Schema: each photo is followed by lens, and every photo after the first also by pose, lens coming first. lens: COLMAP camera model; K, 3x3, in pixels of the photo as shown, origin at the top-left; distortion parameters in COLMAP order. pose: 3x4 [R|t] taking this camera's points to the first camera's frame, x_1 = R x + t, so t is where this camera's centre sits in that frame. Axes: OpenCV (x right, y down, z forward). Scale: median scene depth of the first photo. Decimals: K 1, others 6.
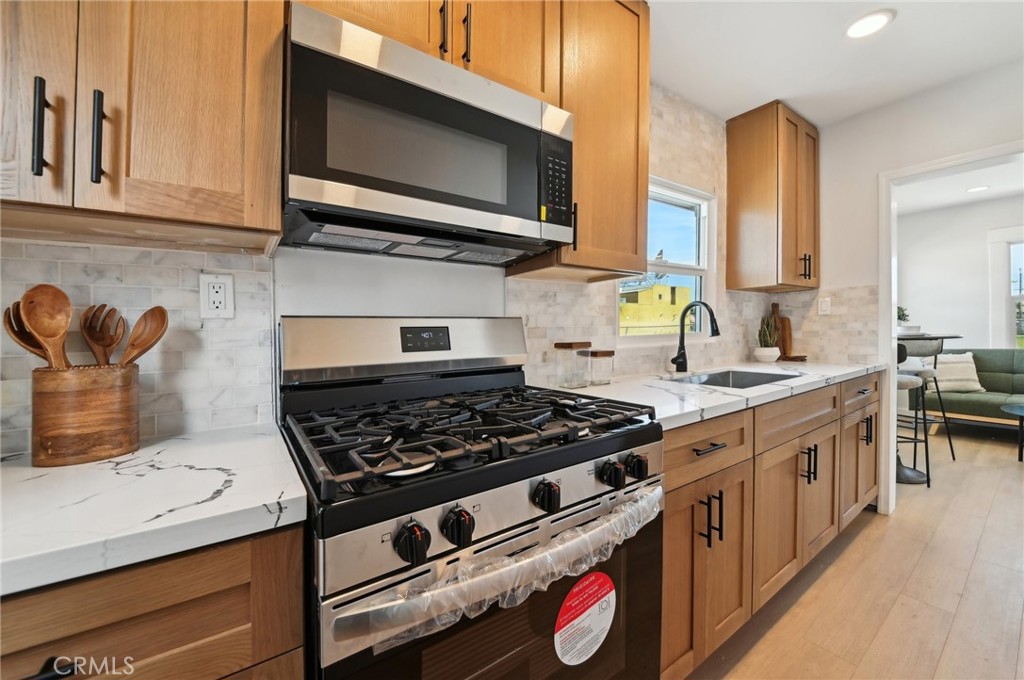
lens RADIAL K [[373.7, 0, 531.0], [0, 373.7, 345.8], [0, 0, 1]] dist [0.015780, -0.014420]
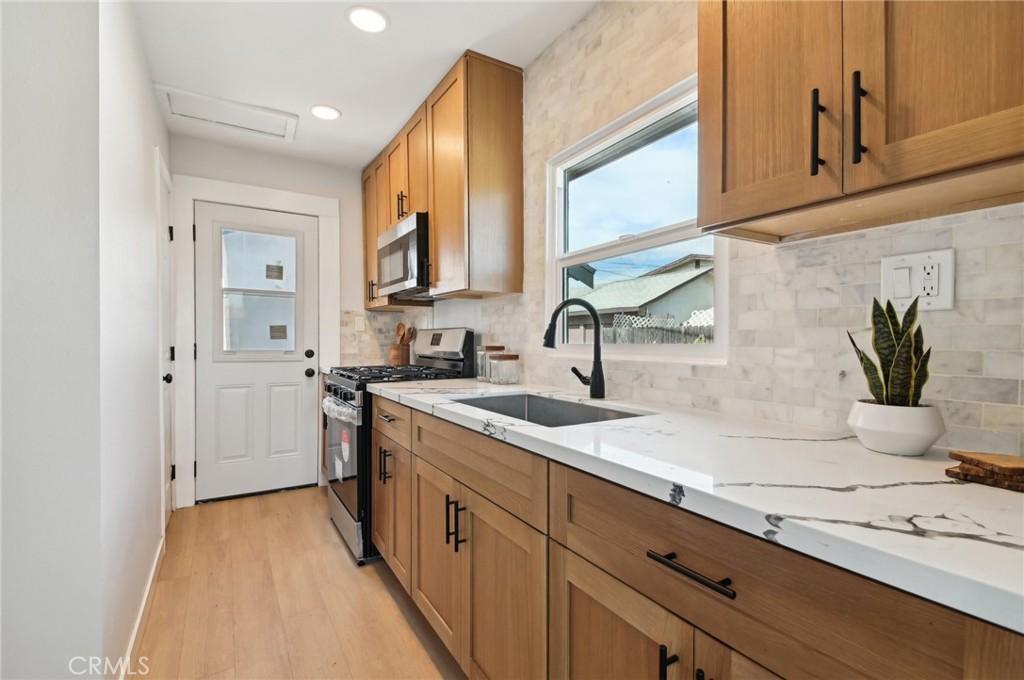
lens RADIAL K [[469.9, 0, 512.0], [0, 469.9, 340.0], [0, 0, 1]] dist [0.000399, -0.000092]
pose [[-0.065134, 0.020127, -0.997673, 1.100025], [-0.042725, 0.998823, 0.022940, -0.044428], [0.996961, 0.044119, -0.064198, 0.768247]]
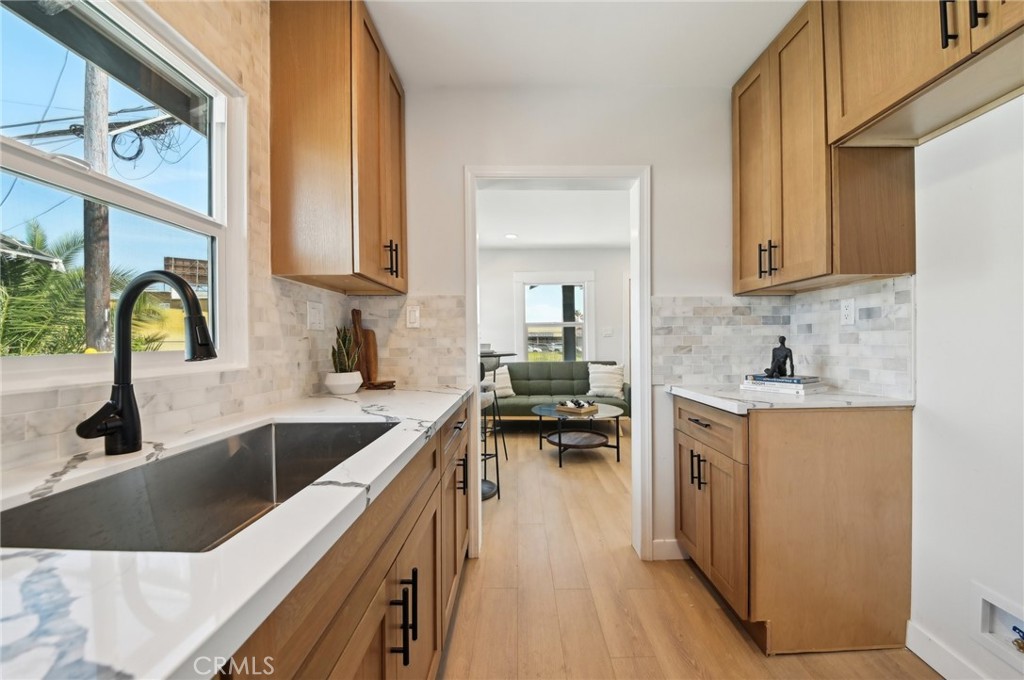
lens RADIAL K [[373.7, 0, 531.0], [0, 373.7, 345.8], [0, 0, 1]] dist [0.015780, -0.014420]
pose [[0.551154, 0.009760, 0.834347, 0.268151], [0.026379, 0.999228, -0.029114, -0.015585], [-0.833987, 0.038055, 0.550471, 0.370831]]
